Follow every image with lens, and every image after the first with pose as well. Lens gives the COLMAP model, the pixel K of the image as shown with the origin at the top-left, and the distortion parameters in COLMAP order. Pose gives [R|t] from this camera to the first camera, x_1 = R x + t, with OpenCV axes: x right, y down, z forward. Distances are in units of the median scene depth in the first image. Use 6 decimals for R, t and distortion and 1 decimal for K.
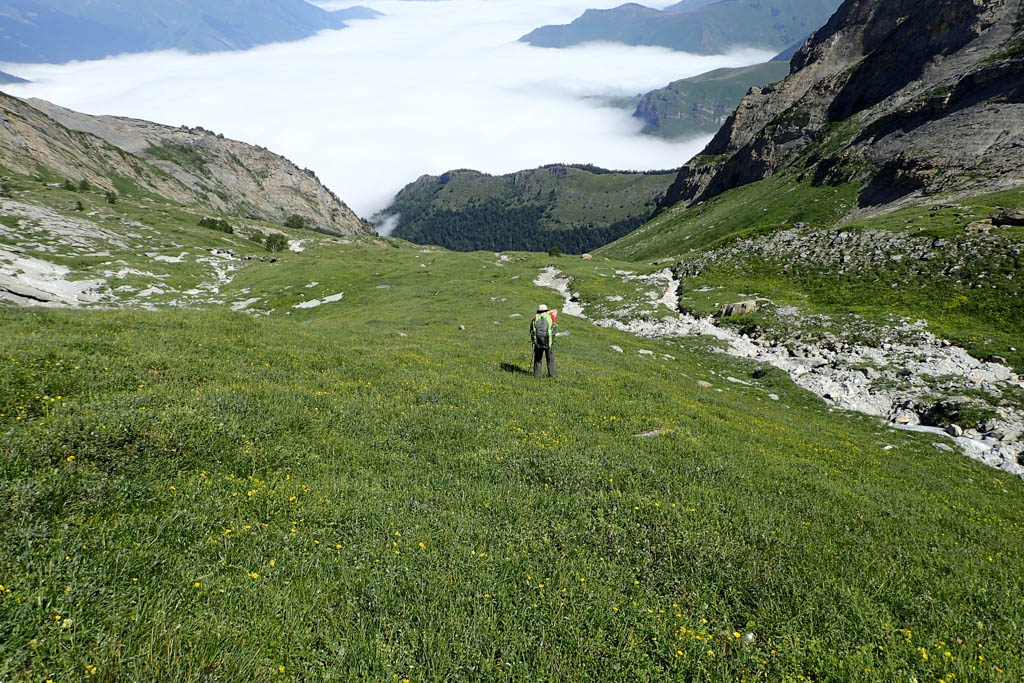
lens RADIAL K [[781.7, 0, 512.8], [0, 781.7, 328.2], [0, 0, 1]] dist [0.007731, 0.005432]
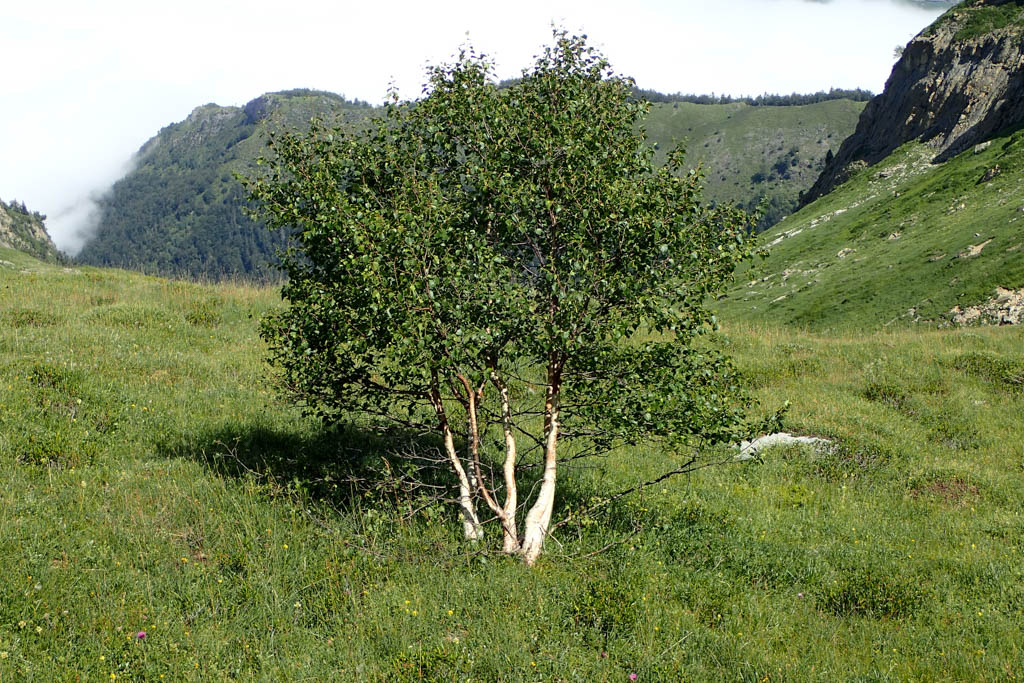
lens RADIAL K [[1792.6, 0, 512.0], [0, 1792.6, 341.5], [0, 0, 1]] dist [-0.083454, 0.168530]
pose [[0.998919, 0.006628, 0.046004, 0.007668], [-0.003340, 0.997457, -0.071188, -0.014590], [-0.046358, 0.070957, 0.996401, 0.151079]]
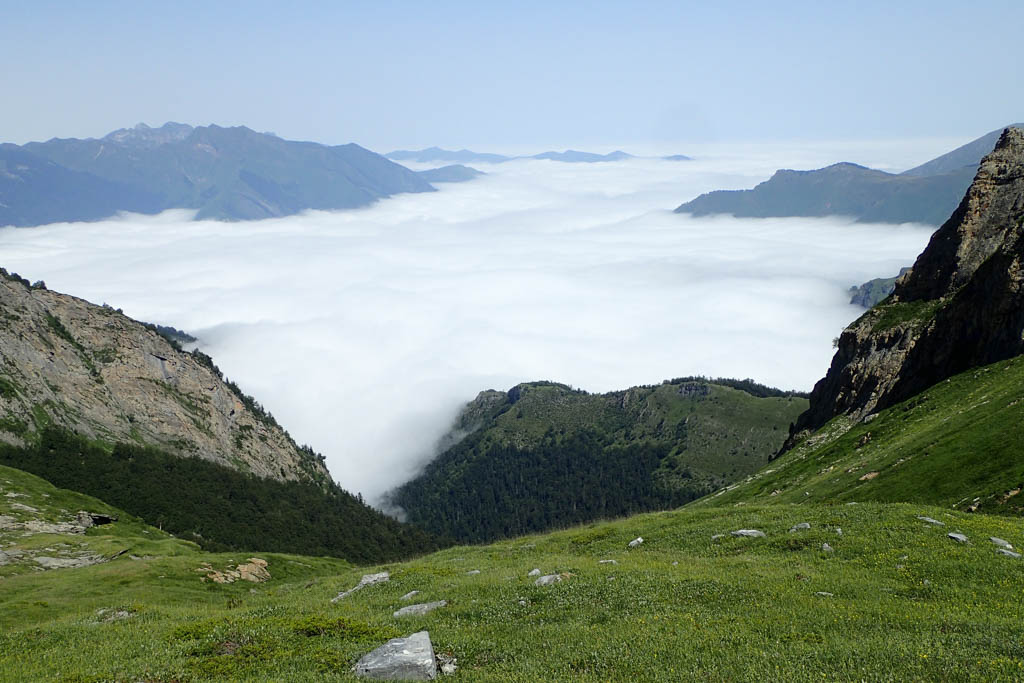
lens RADIAL K [[1152.4, 0, 510.0], [0, 1152.4, 296.0], [0, 0, 1]] dist [0.037035, 0.012347]
pose [[0.988417, 0.031232, -0.148511, 0.078491], [-0.072284, 0.957346, -0.279755, -0.026579], [0.133439, 0.287250, 0.948515, 0.234047]]
